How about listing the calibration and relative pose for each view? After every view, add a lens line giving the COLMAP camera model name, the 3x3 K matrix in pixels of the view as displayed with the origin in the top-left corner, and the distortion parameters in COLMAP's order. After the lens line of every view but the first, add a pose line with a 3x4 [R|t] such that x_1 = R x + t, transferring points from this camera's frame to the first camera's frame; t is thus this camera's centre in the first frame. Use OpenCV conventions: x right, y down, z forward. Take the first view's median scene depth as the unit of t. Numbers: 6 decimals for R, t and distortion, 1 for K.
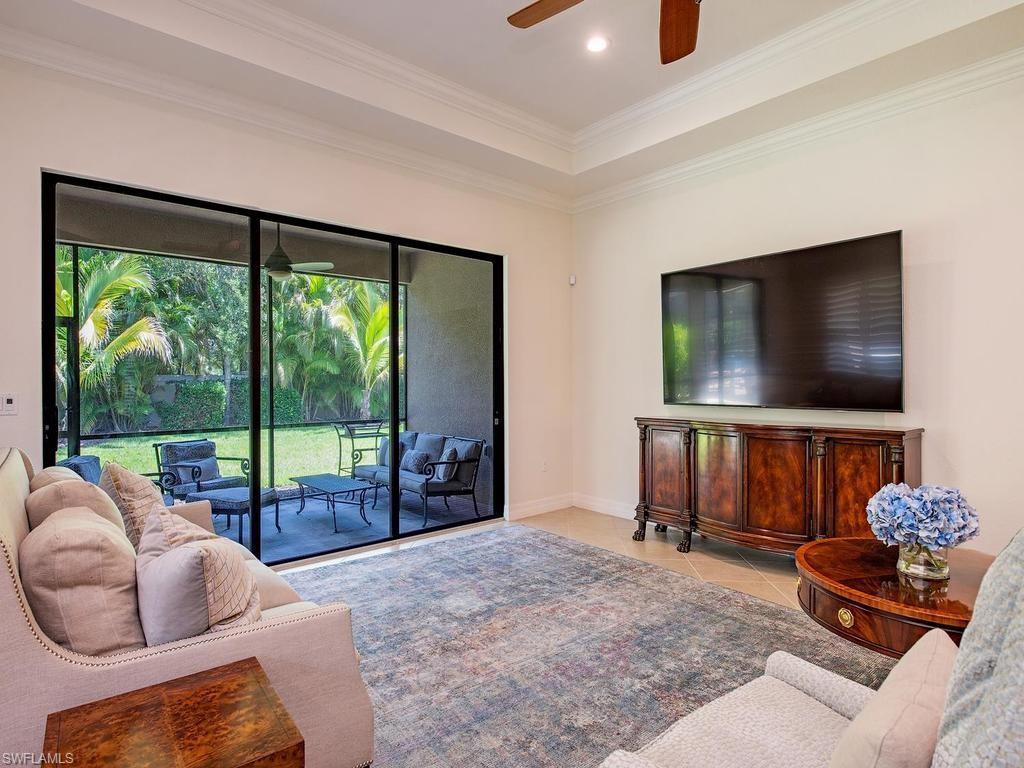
lens RADIAL K [[556.6, 0, 512.0], [0, 556.6, 384.0], [0, 0, 1]] dist [0.003228, 0.000425]
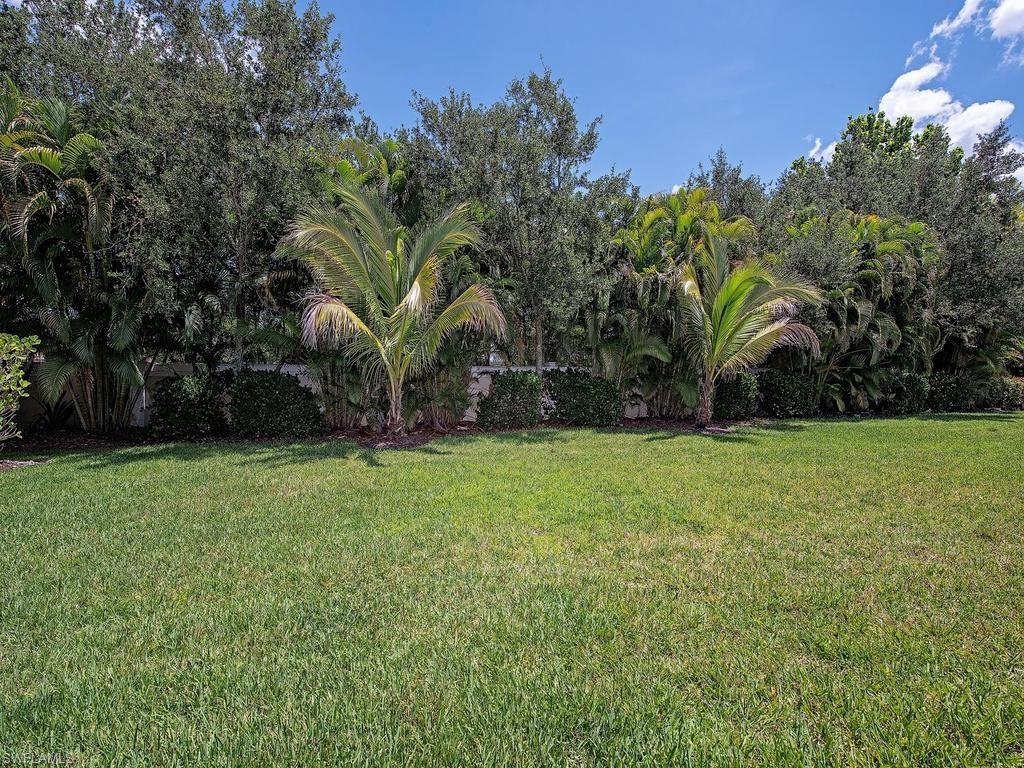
lens RADIAL K [[440.1, 0, 512.0], [0, 440.1, 384.0], [0, 0, 1]] dist [-0.001860, -0.006264]
pose [[0.923746, 0.005091, -0.382972, -0.300088], [-0.001545, 0.999953, 0.009567, 0.007220], [0.383003, -0.008245, 0.923710, 0.368639]]
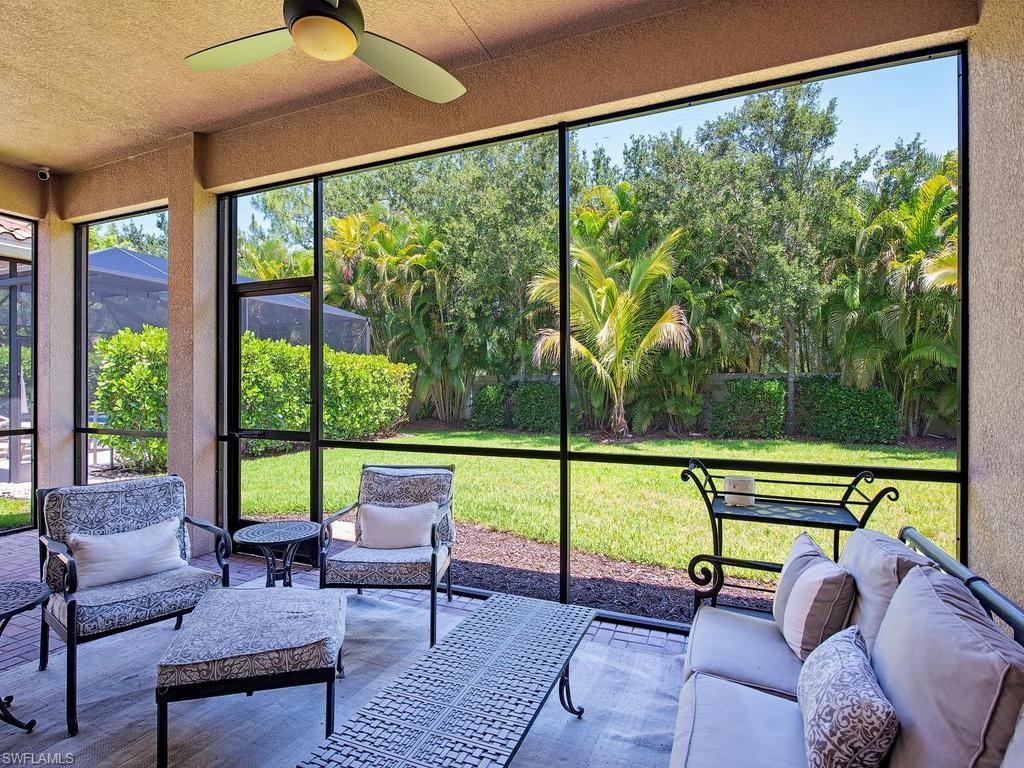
lens RADIAL K [[527.9, 0, 512.0], [0, 527.9, 384.0], [0, 0, 1]] dist [0.002395, 0.000551]
pose [[0.468344, -0.000751, -0.883546, -0.028918], [0.000309, 1.000000, -0.000686, 0.001299], [0.883546, 0.000049, 0.468344, 0.310162]]
